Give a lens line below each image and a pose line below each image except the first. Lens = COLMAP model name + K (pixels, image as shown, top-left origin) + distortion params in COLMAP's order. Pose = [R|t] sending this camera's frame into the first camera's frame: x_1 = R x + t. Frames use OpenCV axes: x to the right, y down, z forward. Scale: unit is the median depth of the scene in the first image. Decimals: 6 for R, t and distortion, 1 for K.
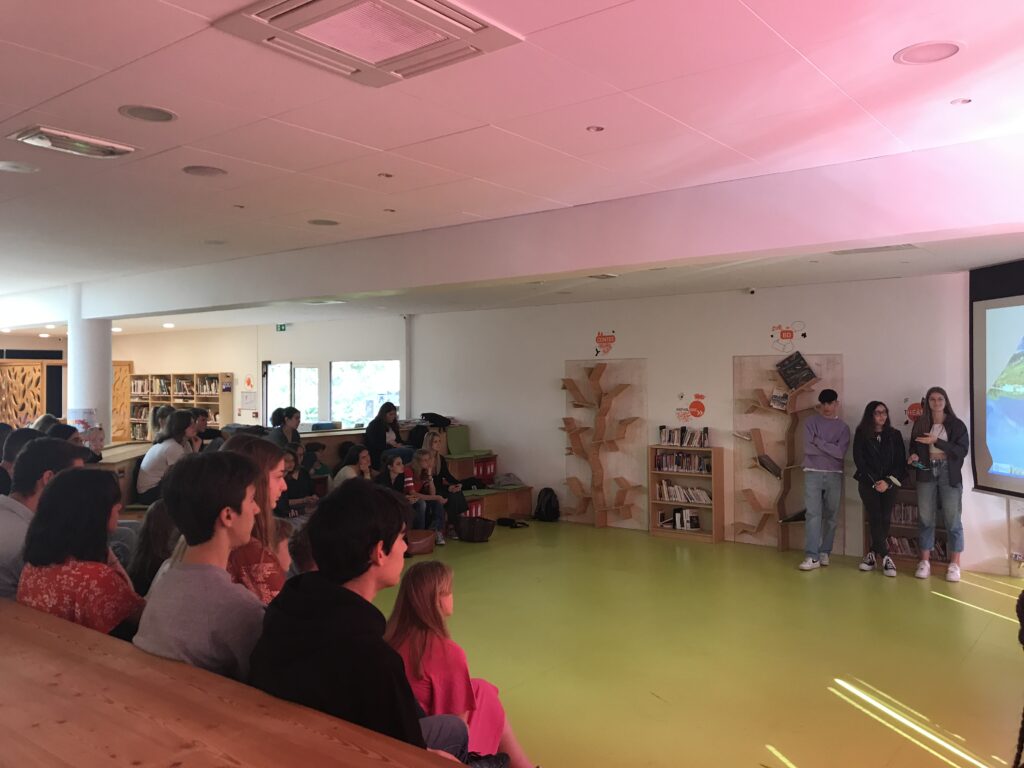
lens RADIAL K [[844.4, 0, 503.8], [0, 844.4, 383.4], [0, 0, 1]] dist [0.025674, 0.004464]
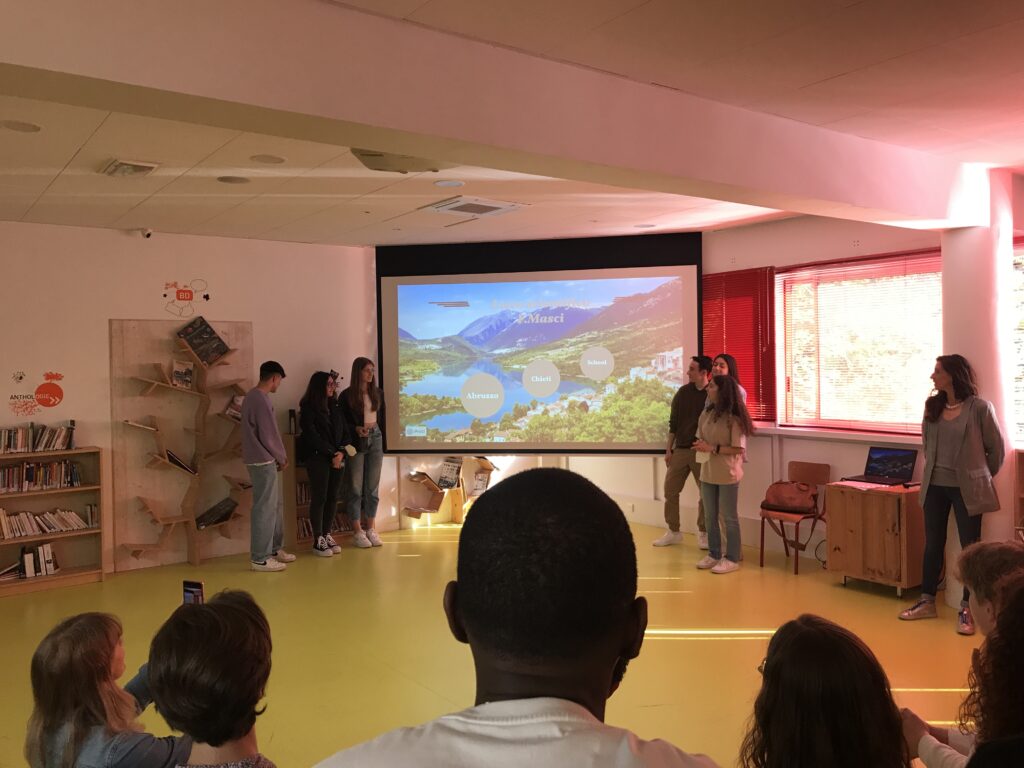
lens RADIAL K [[844.4, 0, 516.3], [0, 844.4, 380.8], [0, 0, 1]] dist [0.025674, 0.004464]
pose [[0.261270, -0.028266, 0.964852, -0.346924], [0.014911, 0.999570, 0.025245, 0.007503], [-0.965151, 0.007791, 0.261579, 0.474412]]
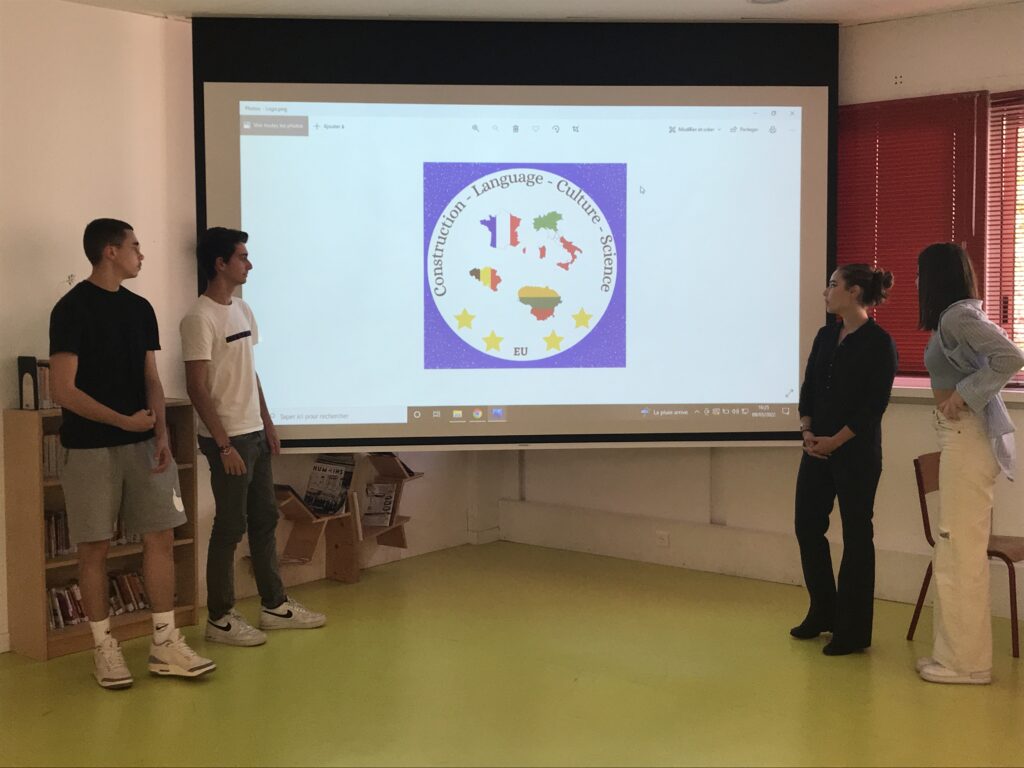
lens RADIAL K [[1331.2, 0, 518.2], [0, 1331.2, 378.1], [0, 0, 1]] dist [0.044980, 0.000000]
pose [[0.016071, -0.067473, 0.997592, -0.208840], [0.002244, 0.997720, 0.067446, 0.022287], [-0.999868, 0.001155, 0.016186, 0.670014]]
